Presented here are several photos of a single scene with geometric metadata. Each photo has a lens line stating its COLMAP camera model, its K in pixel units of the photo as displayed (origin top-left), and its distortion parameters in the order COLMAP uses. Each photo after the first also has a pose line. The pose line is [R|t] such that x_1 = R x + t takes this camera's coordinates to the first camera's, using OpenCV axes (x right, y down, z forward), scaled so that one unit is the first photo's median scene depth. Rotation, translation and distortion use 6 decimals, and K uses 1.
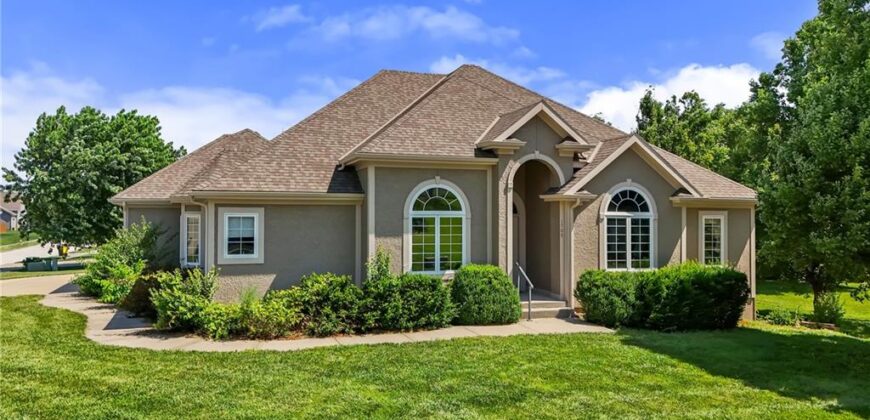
lens RADIAL K [[688.3, 0, 435.0], [0, 688.3, 210.0], [0, 0, 1]] dist [0.087604, -0.095796]
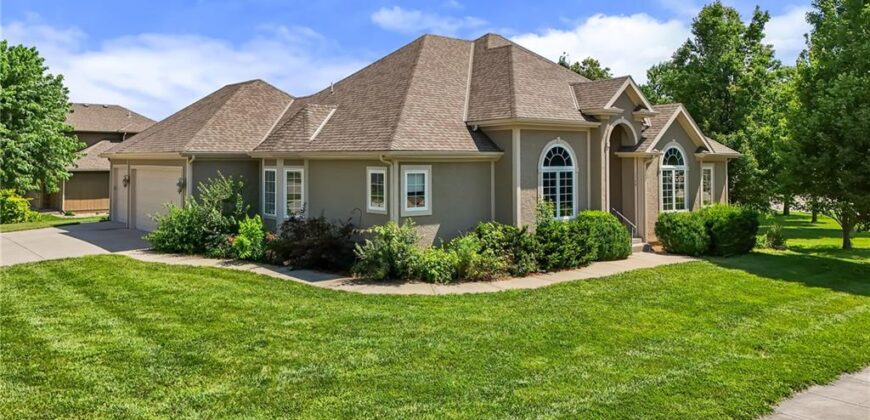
lens RADIAL K [[657.5, 0, 437.7], [0, 657.5, 135.7], [0, 0, 1]] dist [0.084500, -0.075105]
pose [[0.948397, 0.005496, 0.317037, -0.550992], [0.004546, 0.999511, -0.030923, -0.016973], [-0.317052, 0.030769, 0.947909, -0.014308]]
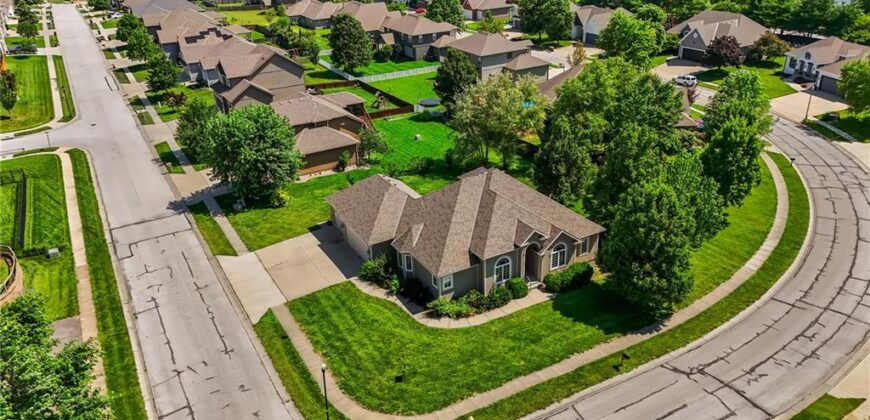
lens RADIAL K [[637.9, 0, 435.0], [0, 637.9, 210.0], [0, 0, 1]] dist [0.078565, -0.001456]
pose [[0.987563, -0.090908, 0.128278, -0.664044], [0.028347, 0.905472, 0.423458, -1.489579], [-0.154648, -0.414555, 0.896788, -1.506115]]
